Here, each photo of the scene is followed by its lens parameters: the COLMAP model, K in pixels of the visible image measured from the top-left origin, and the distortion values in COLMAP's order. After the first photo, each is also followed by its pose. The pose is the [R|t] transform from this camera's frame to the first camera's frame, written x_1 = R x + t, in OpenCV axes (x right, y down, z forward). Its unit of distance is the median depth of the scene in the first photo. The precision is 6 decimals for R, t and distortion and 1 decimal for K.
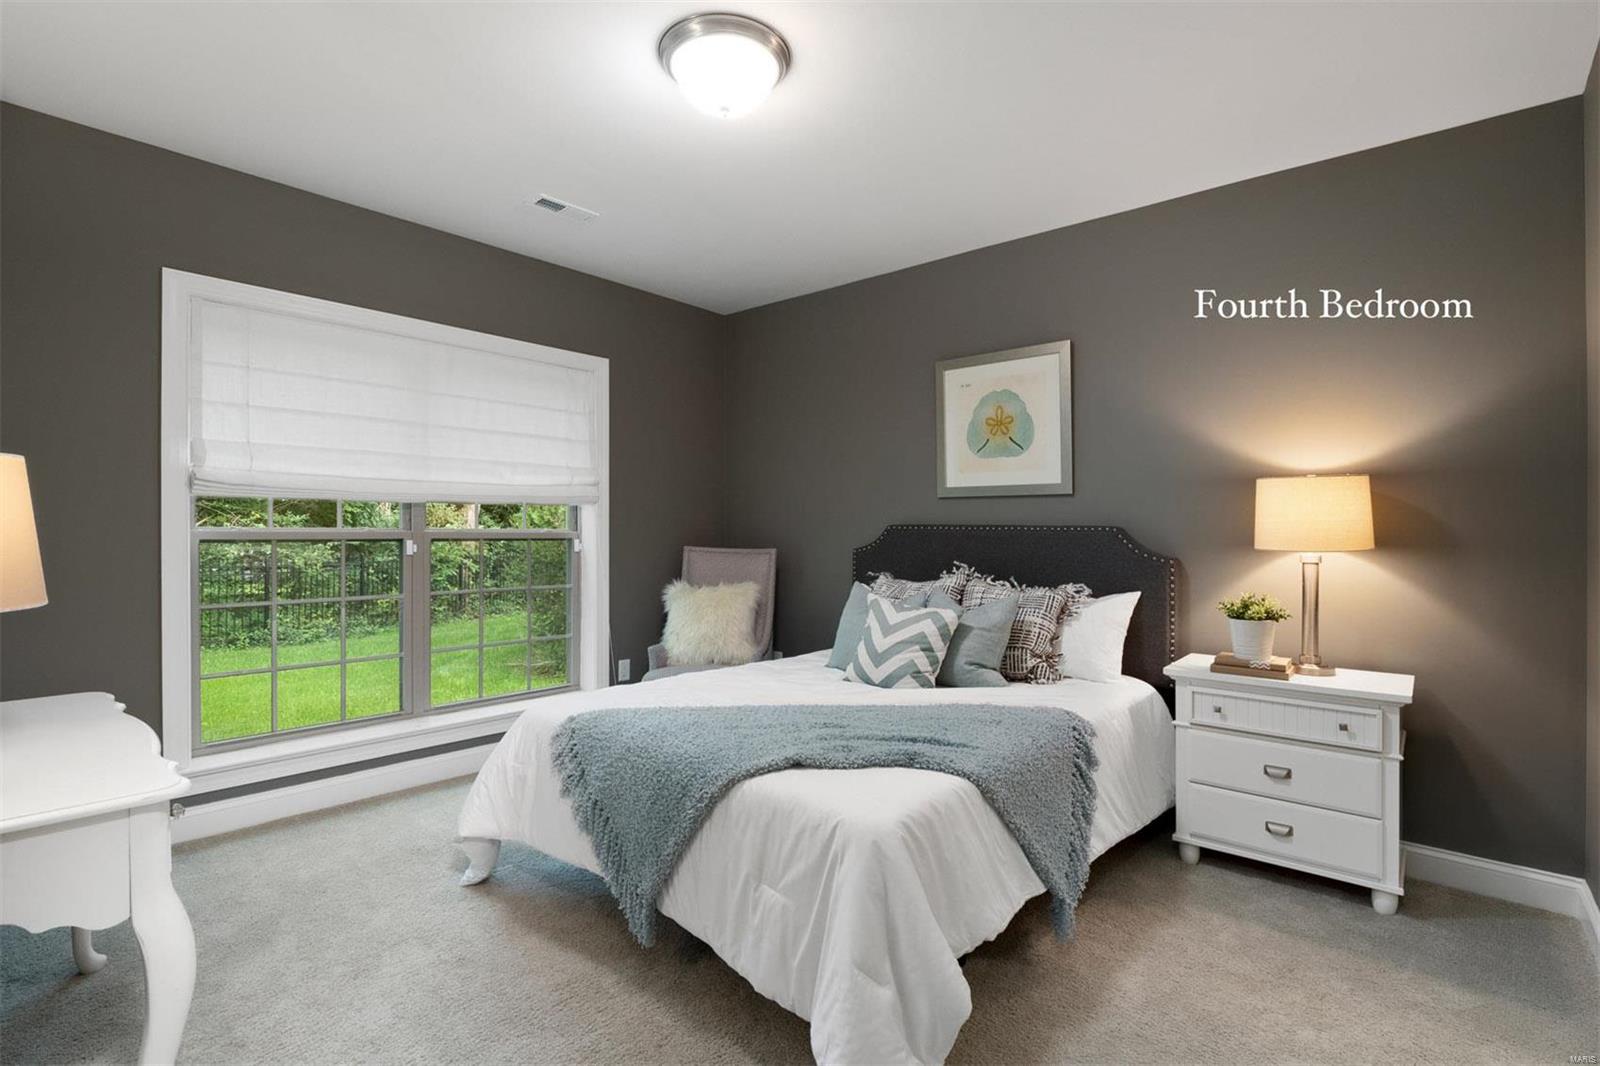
lens RADIAL K [[761.8, 0, 797.8], [0, 761.8, 526.6], [0, 0, 1]] dist [-0.003614, -0.000750]
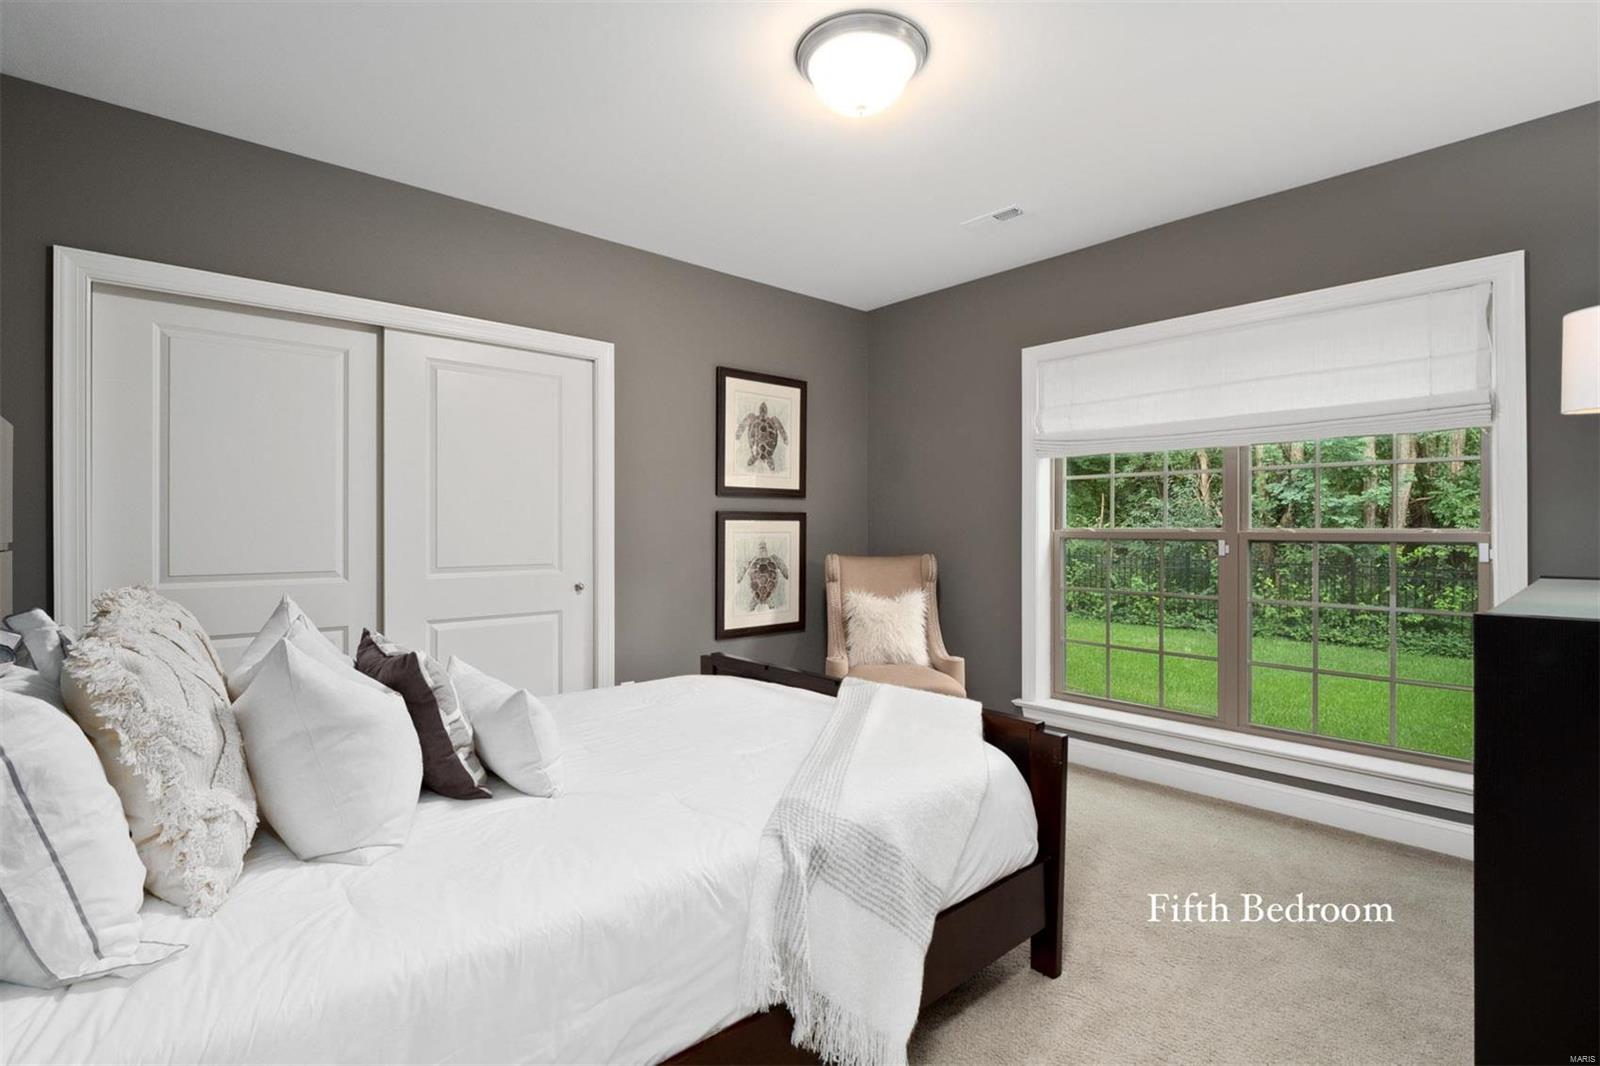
lens RADIAL K [[761.8, 0, 797.8], [0, 761.8, 526.6], [0, 0, 1]] dist [-0.003614, -0.000750]
pose [[-0.104721, -0.010998, -0.994441, 0.501739], [0.005811, 0.999915, -0.011671, 0.007932], [0.994485, -0.007000, -0.104648, 0.568197]]
